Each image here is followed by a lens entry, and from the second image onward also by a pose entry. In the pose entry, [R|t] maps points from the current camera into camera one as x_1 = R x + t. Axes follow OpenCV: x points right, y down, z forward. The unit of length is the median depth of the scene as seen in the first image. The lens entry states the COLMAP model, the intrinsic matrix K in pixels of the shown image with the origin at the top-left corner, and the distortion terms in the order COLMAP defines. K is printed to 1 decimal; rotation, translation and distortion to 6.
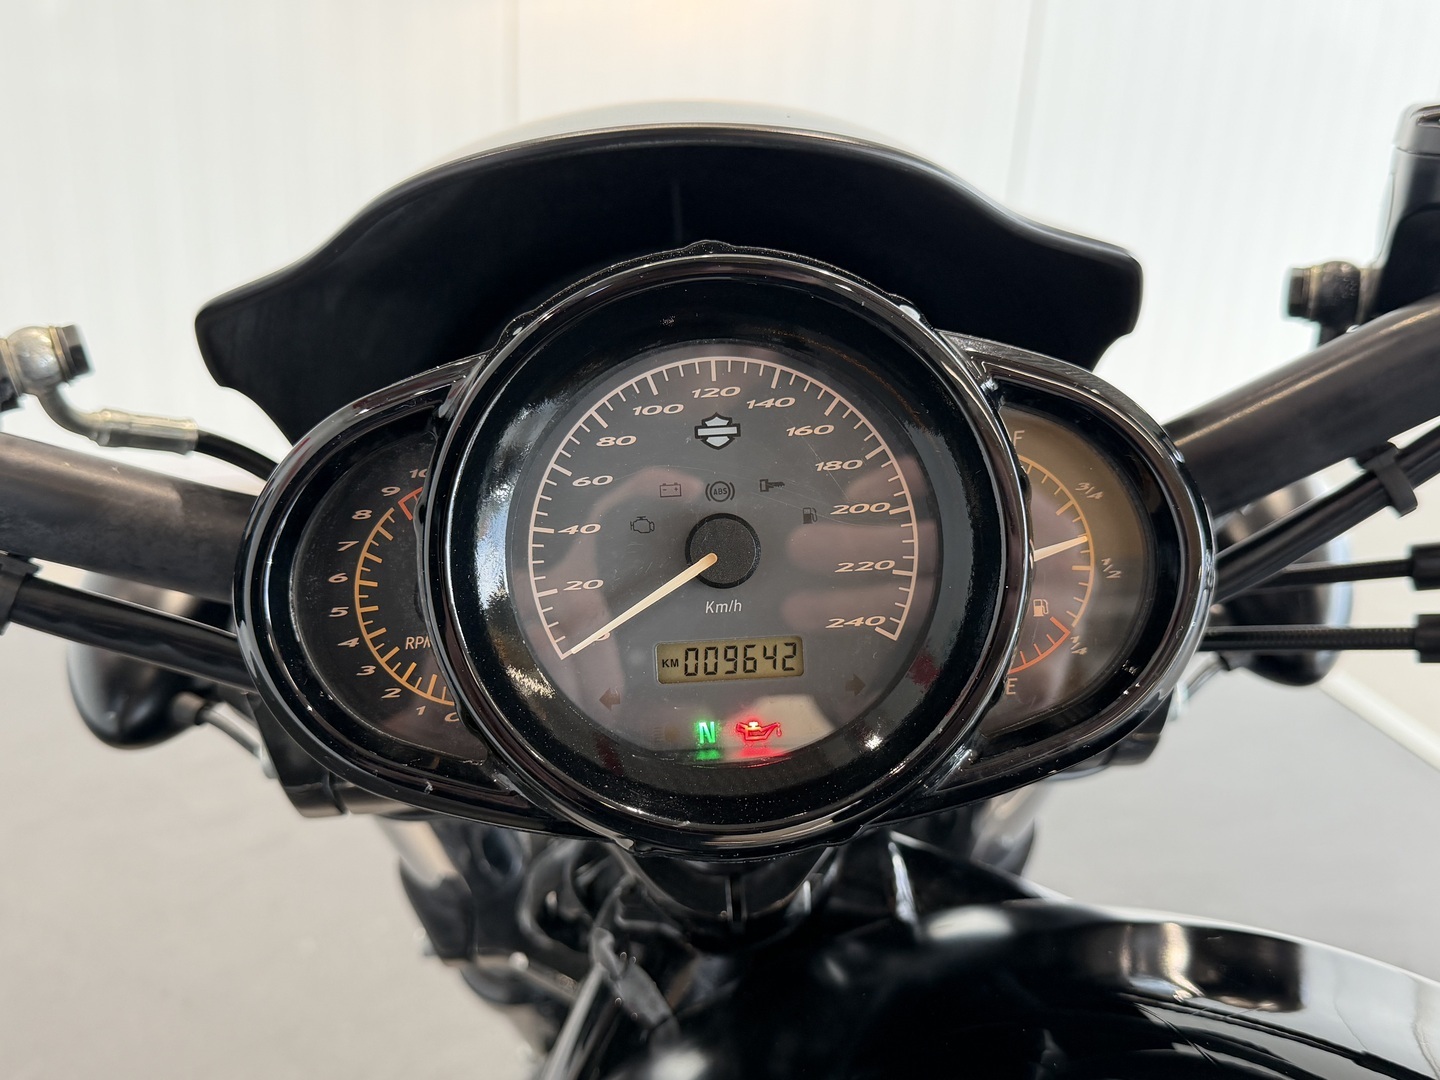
lens RADIAL K [[1412.8, 0, 720.0], [0, 1412.8, 540.0], [0, 0, 1]] dist [0.102934, -0.008617]
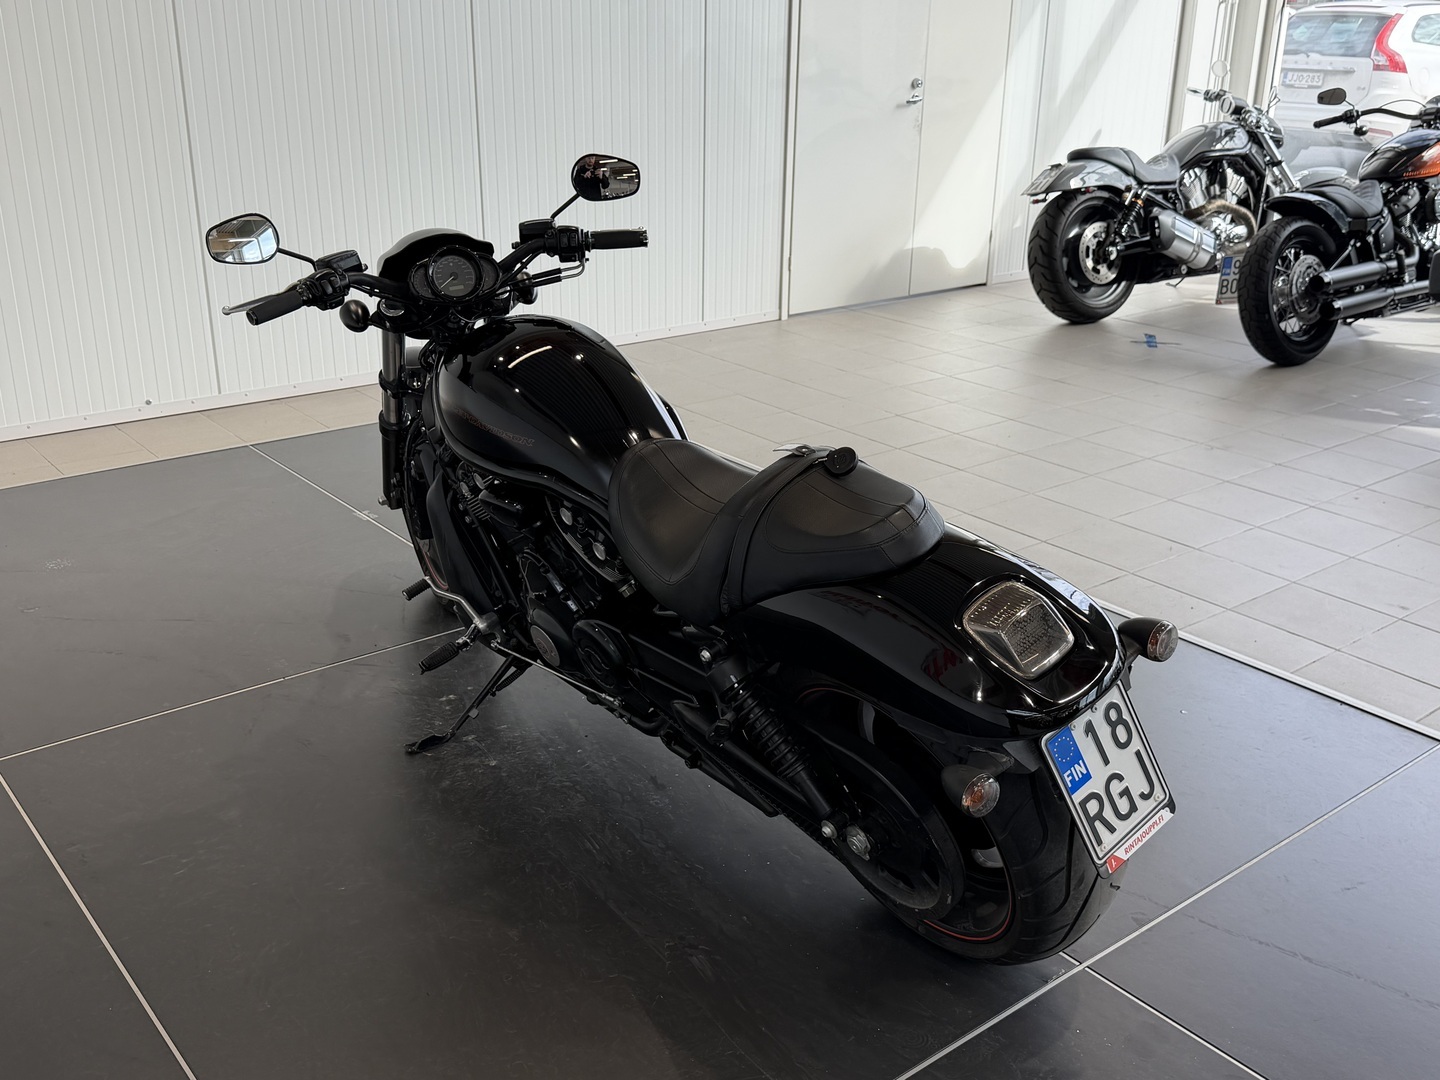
lens RADIAL K [[1412.8, 0, 720.0], [0, 1412.8, 540.0], [0, 0, 1]] dist [0.102934, -0.008617]
pose [[0.936905, -0.168404, 0.306348, -1.298068], [0.171922, 0.984986, 0.015673, 1.607959], [-0.304388, 0.037984, 0.951791, -7.226992]]
